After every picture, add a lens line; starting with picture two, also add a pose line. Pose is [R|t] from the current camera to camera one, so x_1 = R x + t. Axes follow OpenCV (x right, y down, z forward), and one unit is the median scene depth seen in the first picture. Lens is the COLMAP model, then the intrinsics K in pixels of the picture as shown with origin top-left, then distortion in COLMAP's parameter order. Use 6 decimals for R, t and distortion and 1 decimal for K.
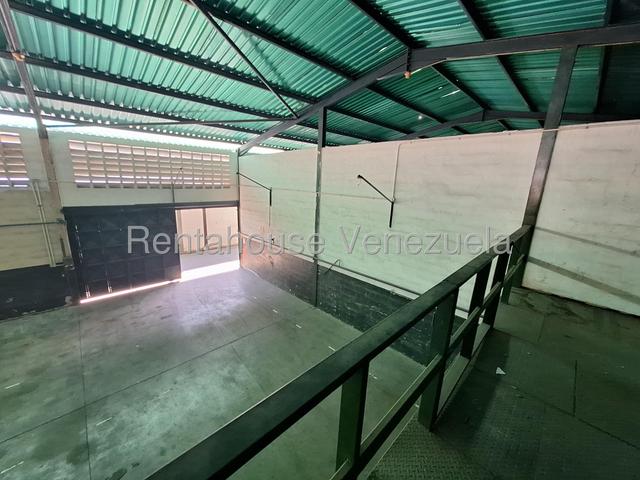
lens RADIAL K [[253.0, 0, 320.0], [0, 253.0, 240.0], [0, 0, 1]] dist [0.009631, 0.000007]
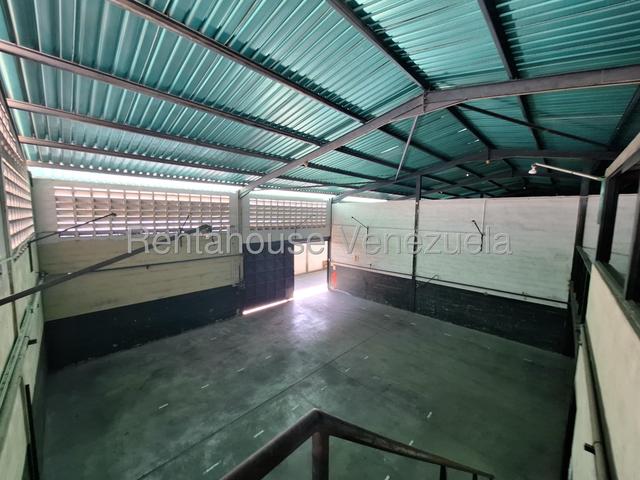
lens RADIAL K [[252.2, 0, 314.7], [0, 252.2, 239.2], [0, 0, 1]] dist [-0.025592, 0.000124]
pose [[0.999377, -0.026461, 0.023365, -0.594990], [0.029505, 0.989517, -0.141367, 0.054316], [-0.019379, 0.141968, 0.989682, -0.386804]]
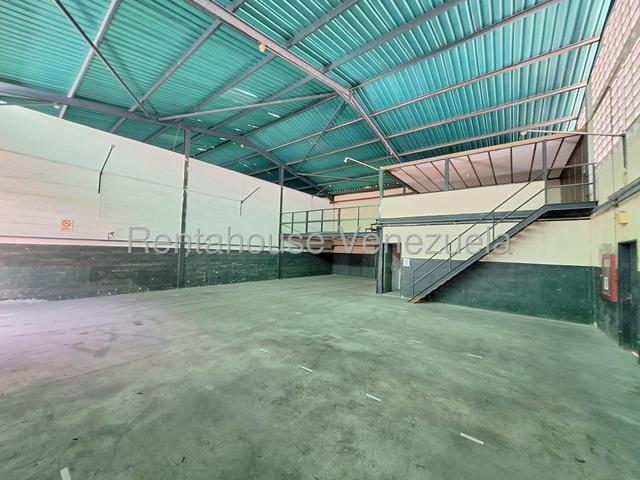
lens RADIAL K [[252.2, 0, 314.7], [0, 252.2, 239.2], [0, 0, 1]] dist [-0.025592, 0.000124]
pose [[-0.123691, 0.002758, 0.992317, -1.272834], [0.199171, 0.979715, 0.022103, 0.152671], [-0.972127, 0.200375, -0.121731, 0.544428]]
